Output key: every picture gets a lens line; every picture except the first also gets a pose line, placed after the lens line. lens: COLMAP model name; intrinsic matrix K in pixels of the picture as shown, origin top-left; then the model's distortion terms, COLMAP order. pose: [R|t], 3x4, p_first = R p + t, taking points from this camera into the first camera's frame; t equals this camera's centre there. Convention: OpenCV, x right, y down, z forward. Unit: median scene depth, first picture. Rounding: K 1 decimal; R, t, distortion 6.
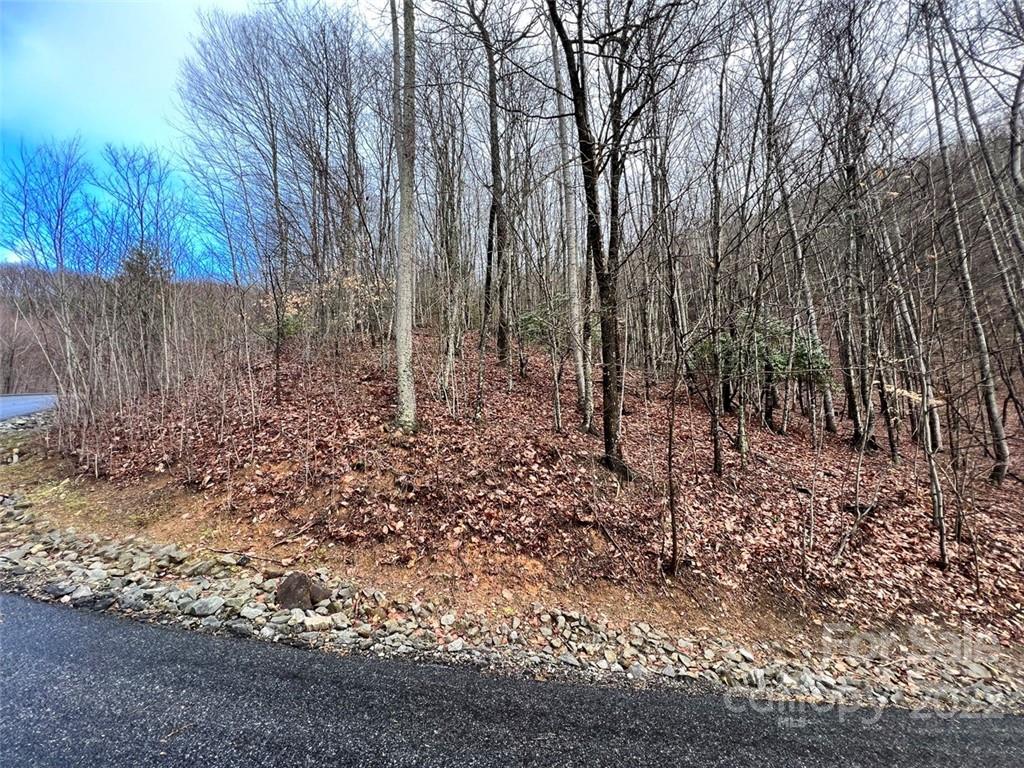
lens RADIAL K [[411.3, 0, 512.2], [0, 411.3, 384.6], [0, 0, 1]] dist [-0.000579, -0.000020]
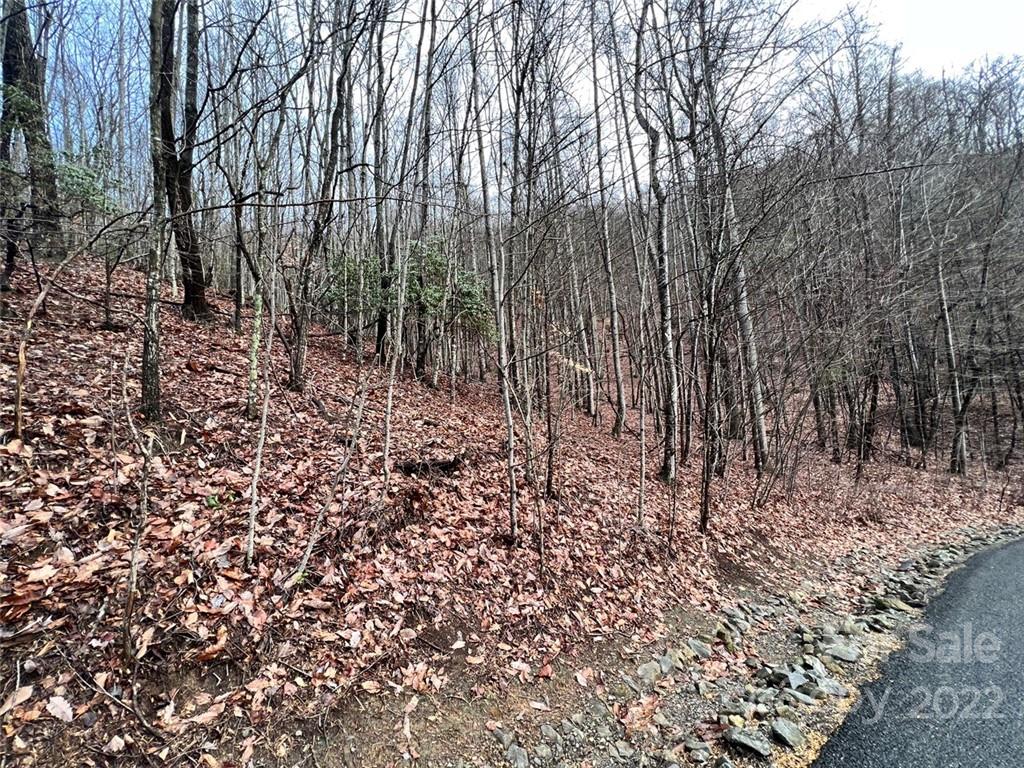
lens RADIAL K [[411.3, 0, 511.3], [0, 411.3, 385.8], [0, 0, 1]] dist [-0.000579, -0.000020]
pose [[0.847544, 0.022834, 0.530234, 0.671711], [-0.039240, 0.999036, 0.019700, 0.176805], [-0.529273, -0.037503, 0.847622, 0.441682]]
